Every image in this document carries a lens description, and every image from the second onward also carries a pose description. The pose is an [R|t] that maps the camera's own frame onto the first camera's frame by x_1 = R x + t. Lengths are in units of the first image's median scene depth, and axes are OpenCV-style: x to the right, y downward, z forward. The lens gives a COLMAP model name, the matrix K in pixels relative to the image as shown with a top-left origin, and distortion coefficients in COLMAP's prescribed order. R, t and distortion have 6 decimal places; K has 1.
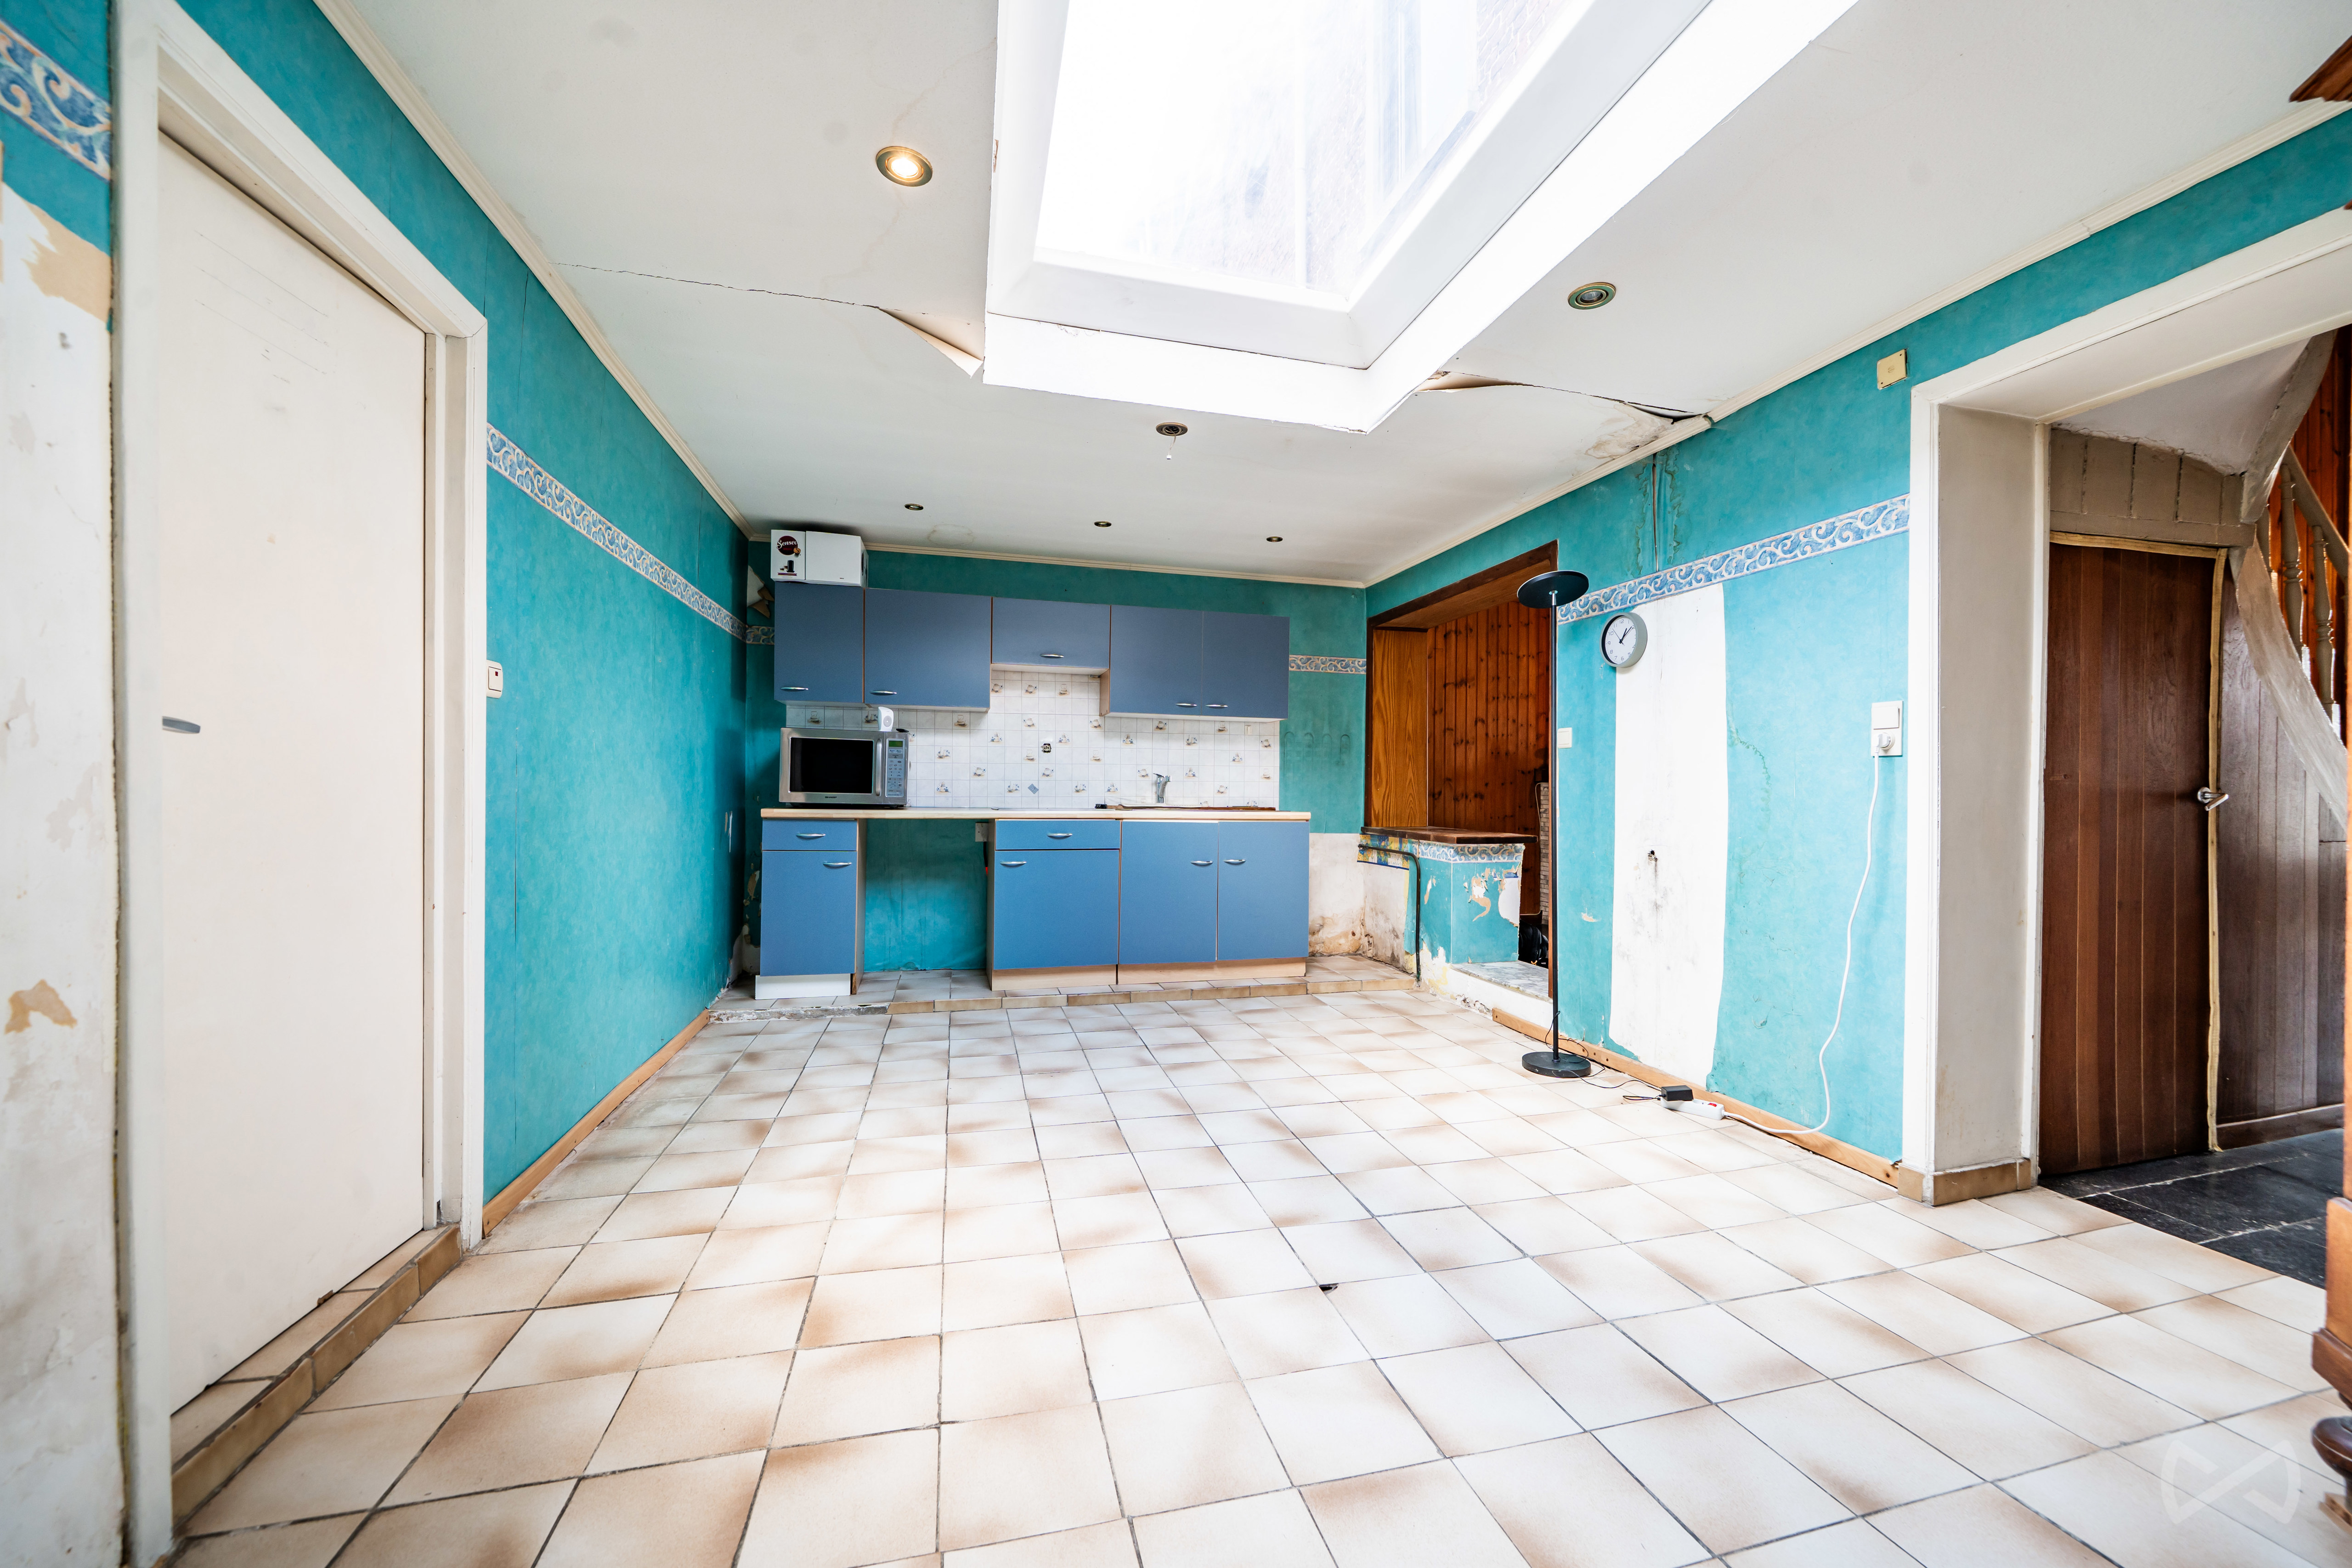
lens RADIAL K [[897.5, 0, 1193.0], [0, 897.5, 789.1], [0, 0, 1]] dist [-0.004775, 0.000396]
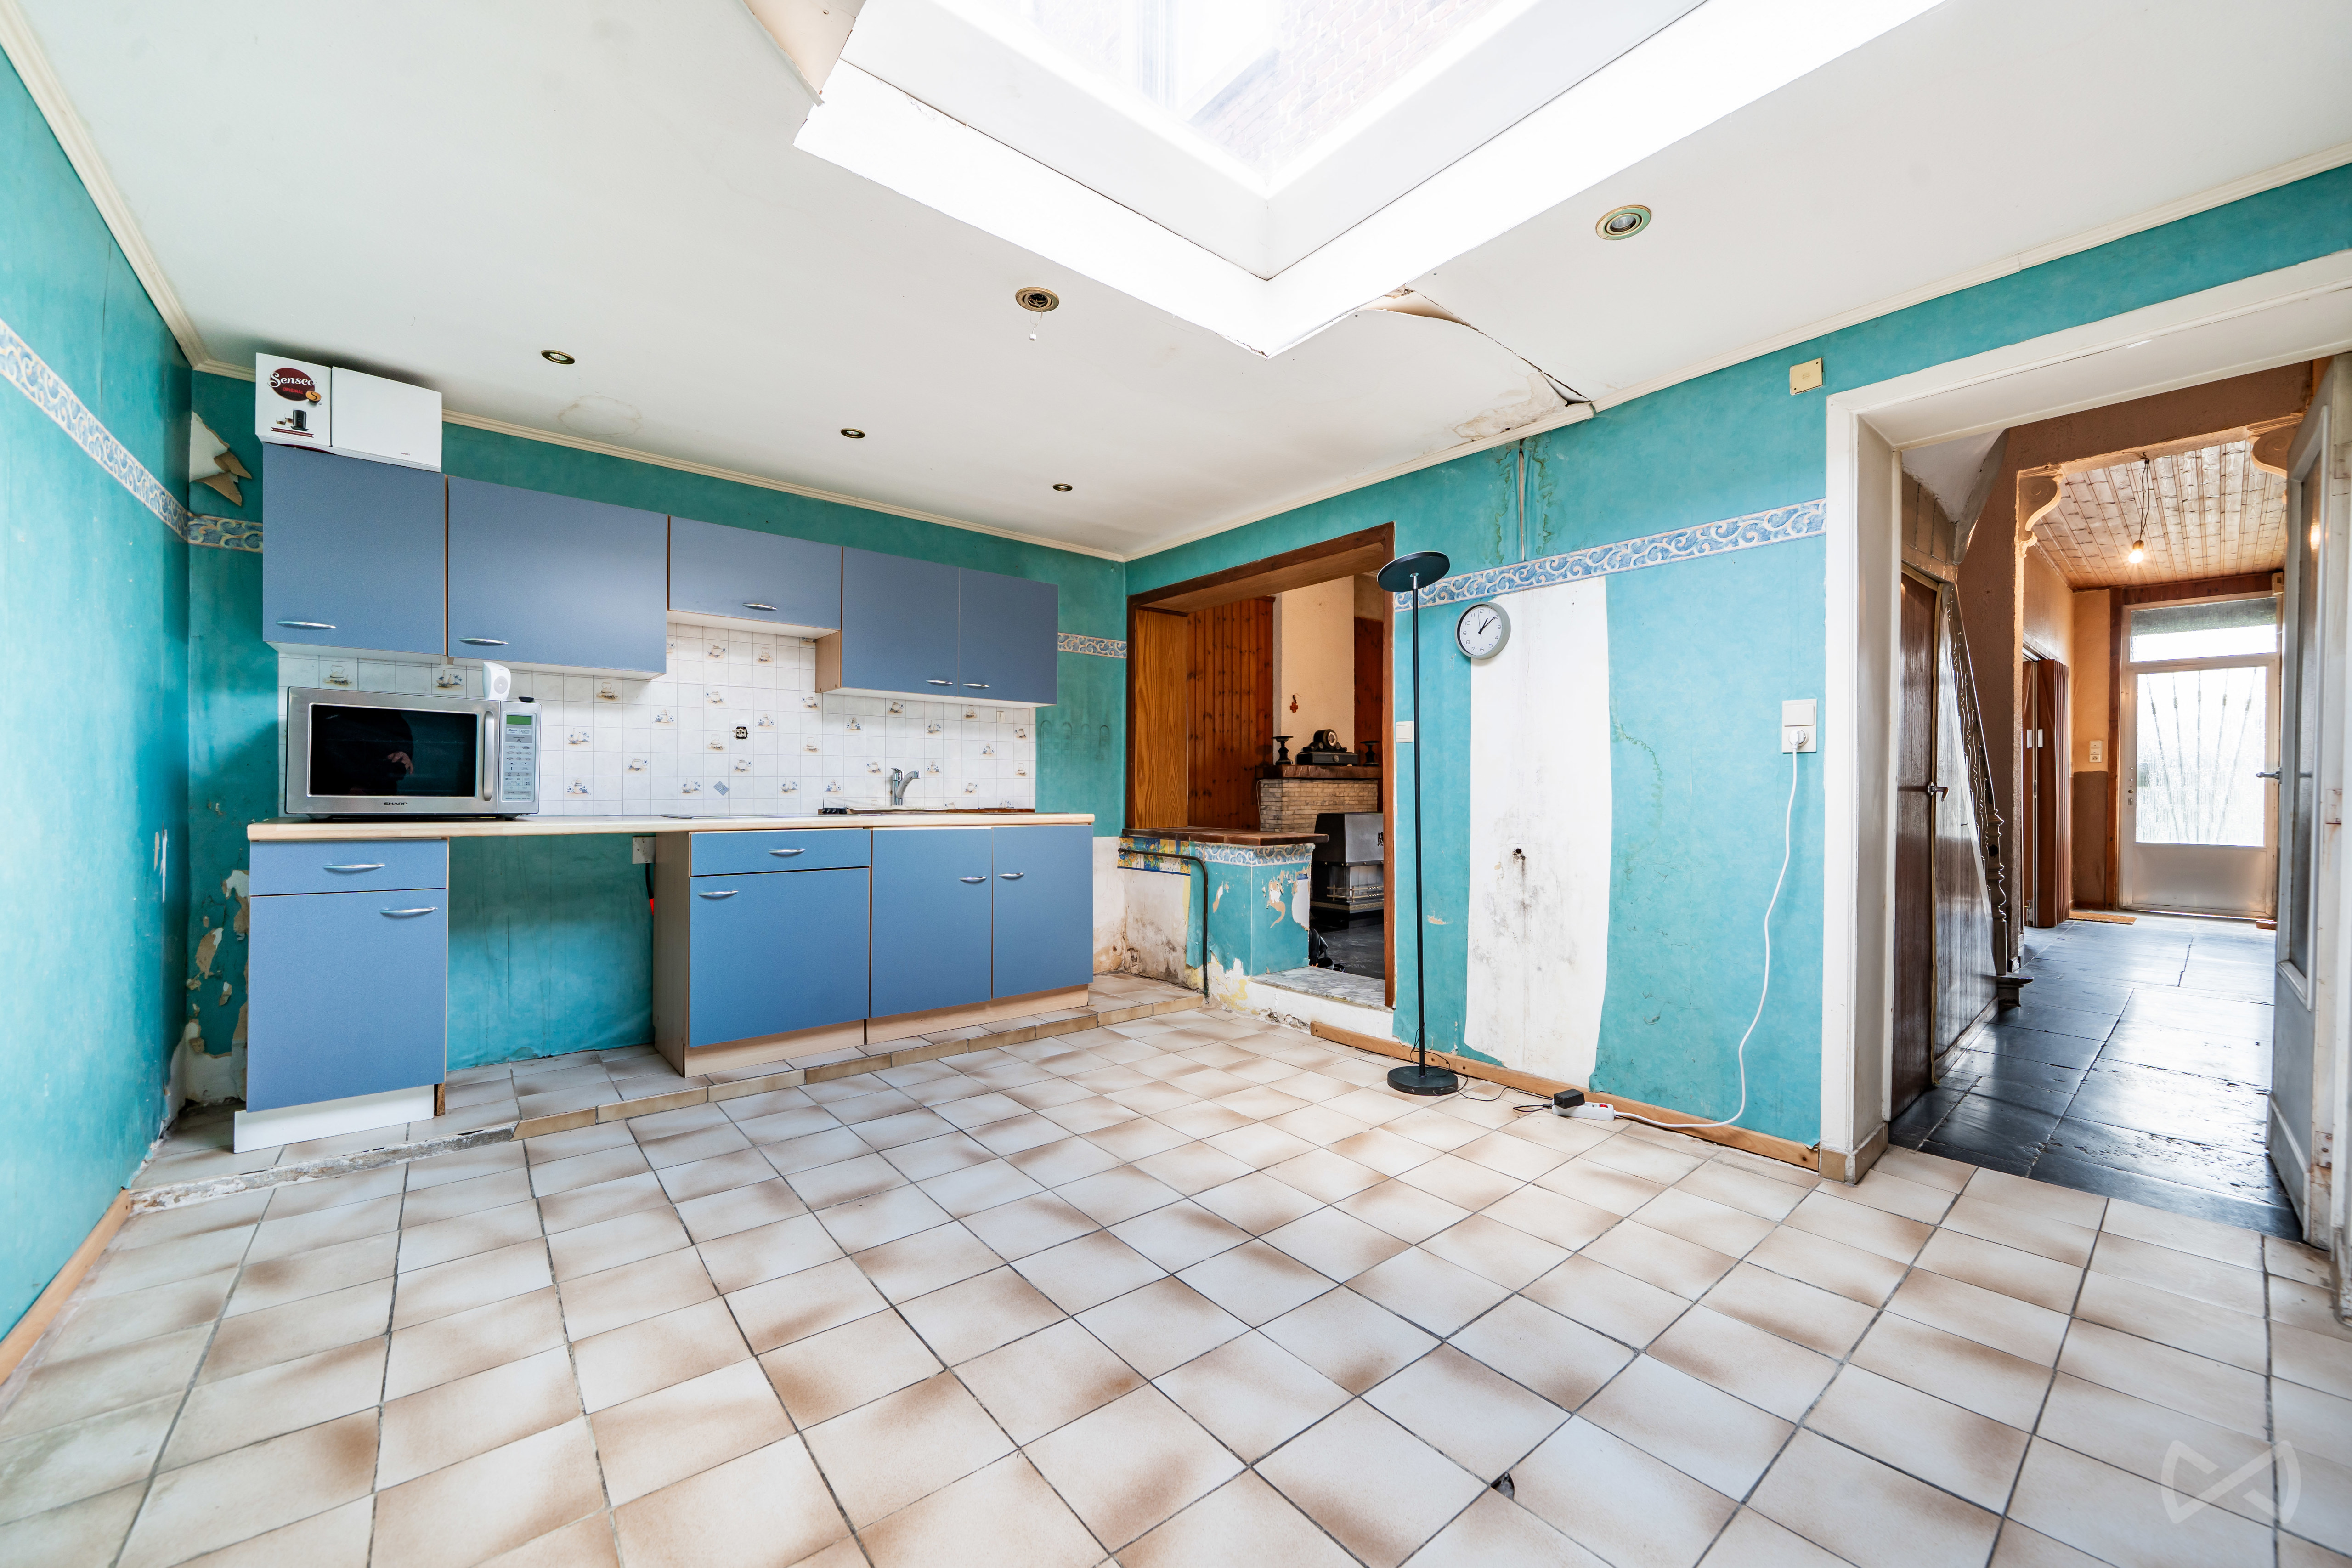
lens RADIAL K [[897.5, 0, 1194.8], [0, 897.5, 788.7], [0, 0, 1]] dist [-0.004775, 0.000396]
pose [[0.904661, -0.005292, 0.426098, -0.212600], [0.004190, 0.999985, 0.003524, -0.001170], [-0.426111, -0.001403, 0.904670, 0.264139]]
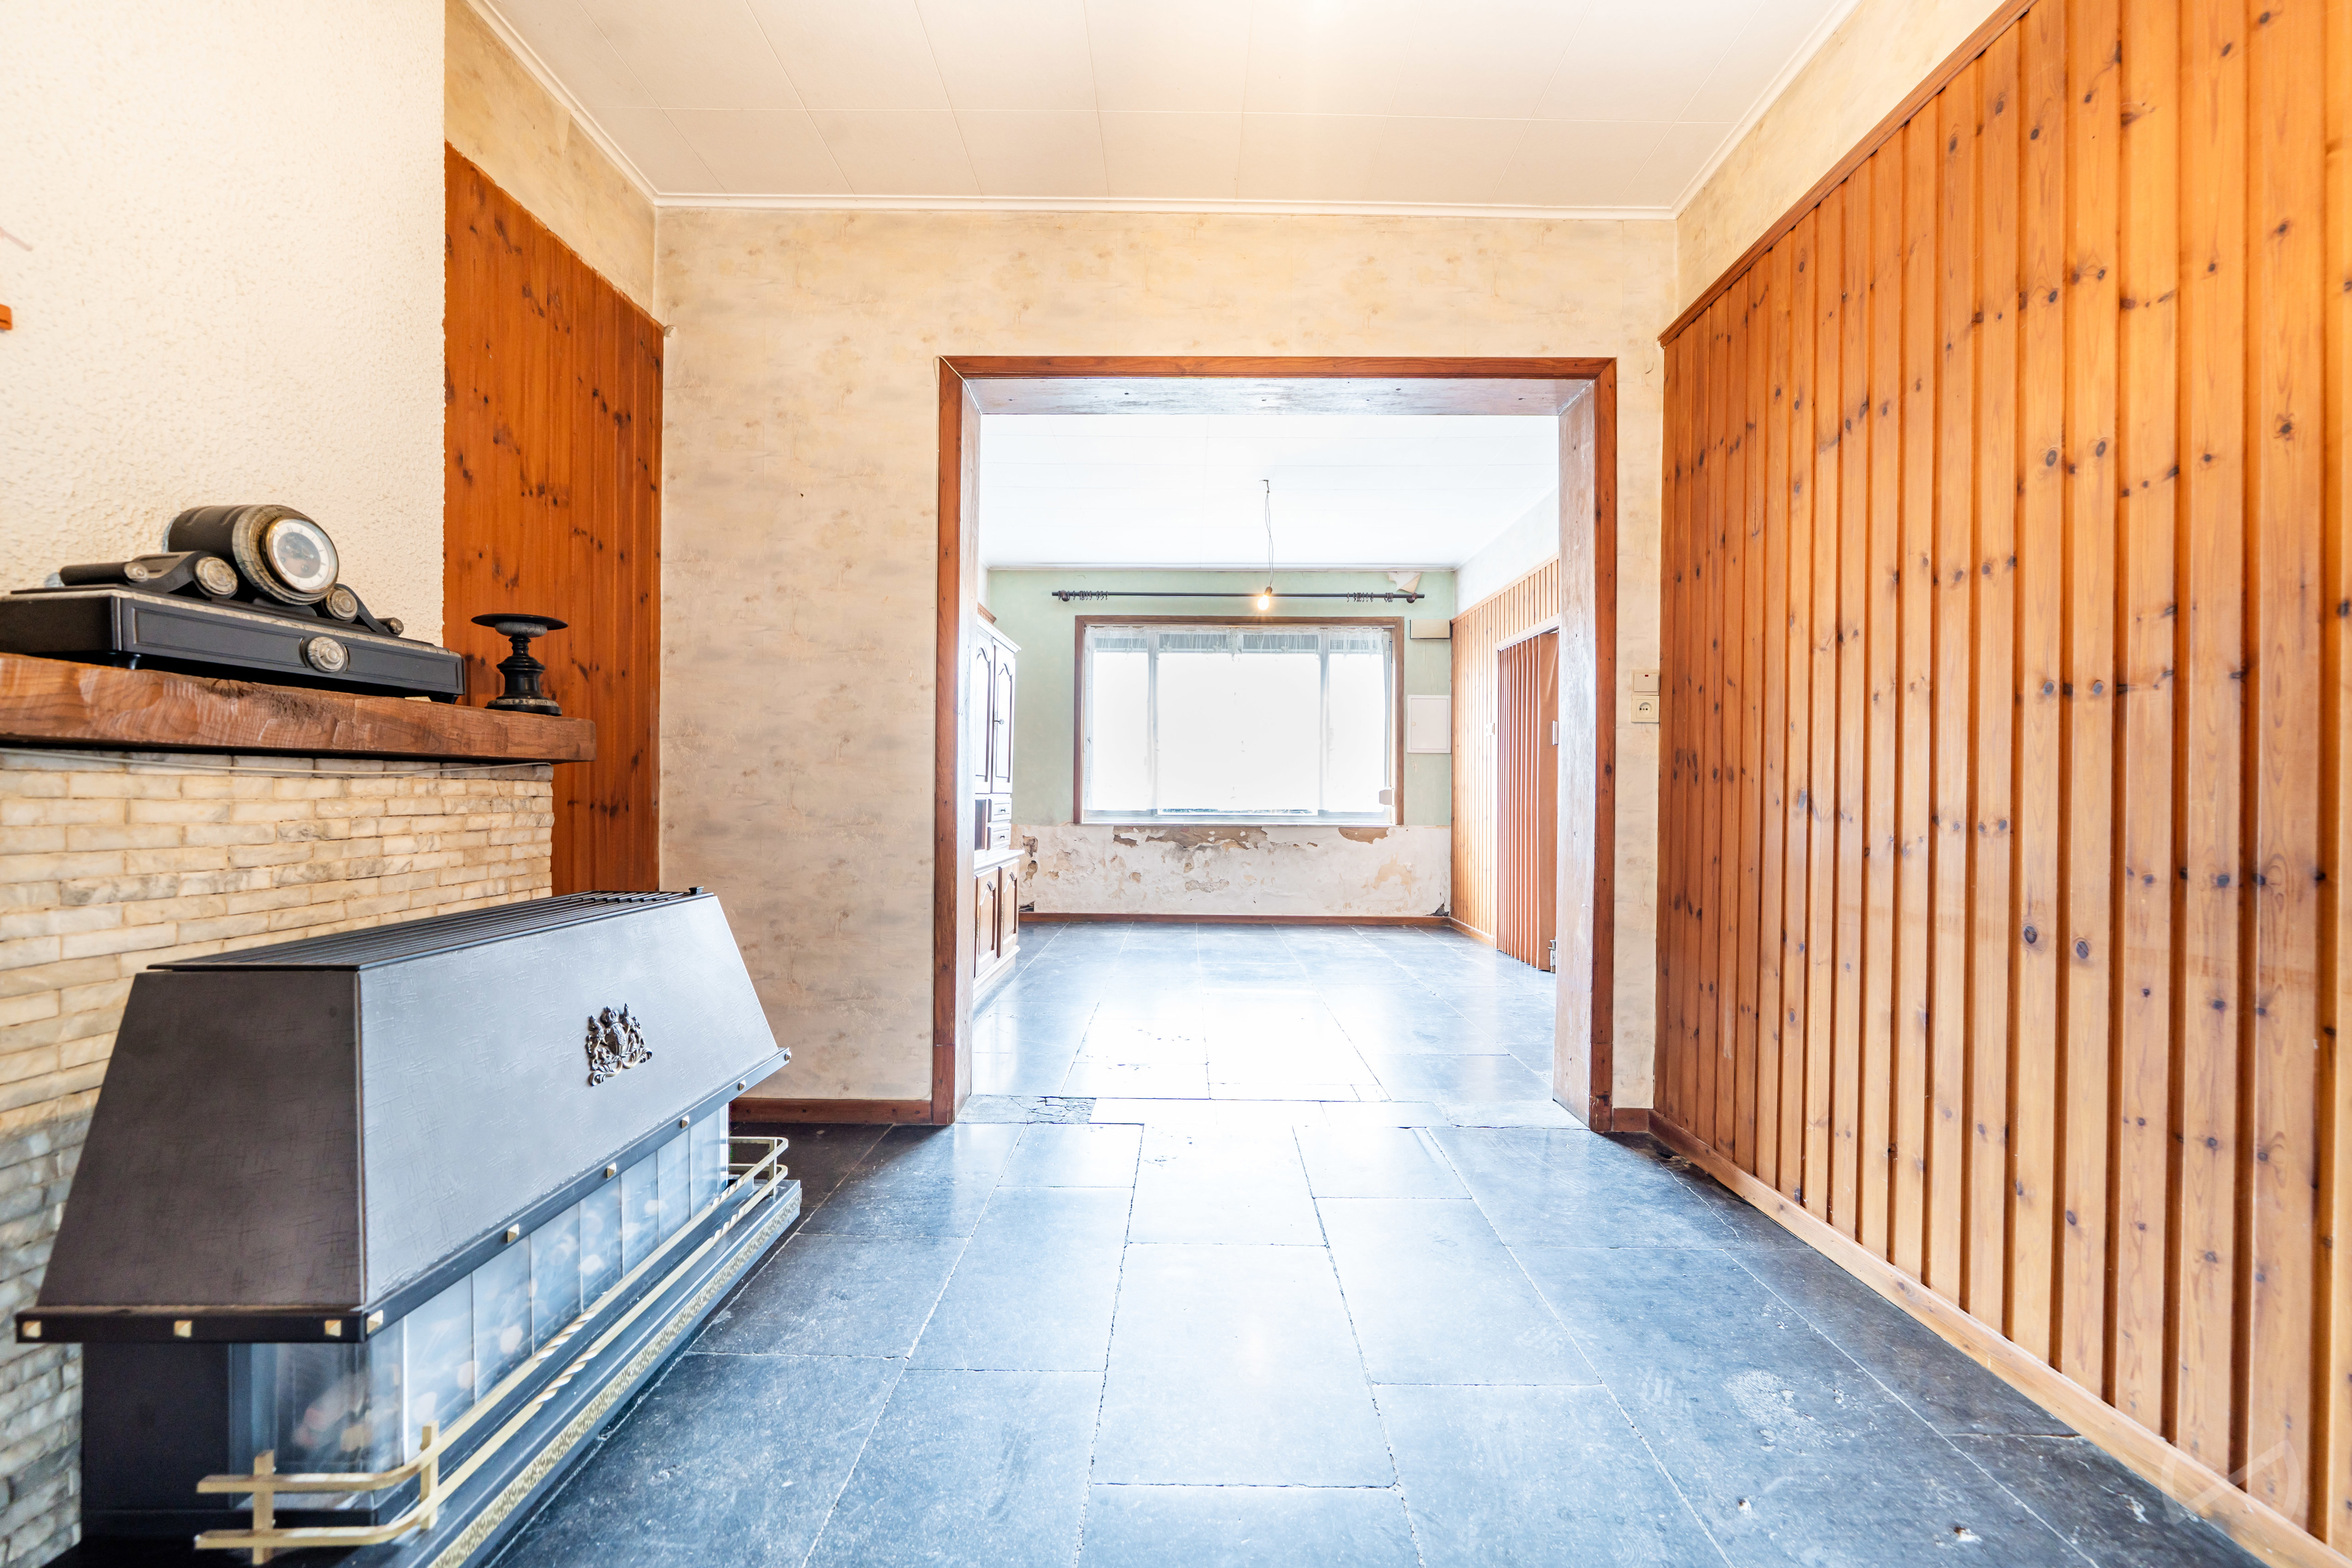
lens RADIAL K [[897.5, 0, 1189.6], [0, 897.5, 791.4], [0, 0, 1]] dist [-0.004775, 0.000396]
pose [[0.260640, -0.005574, 0.965420, 0.675827], [-0.006097, 0.999954, 0.007420, -0.004127], [-0.965417, -0.007821, 0.260594, 1.512597]]
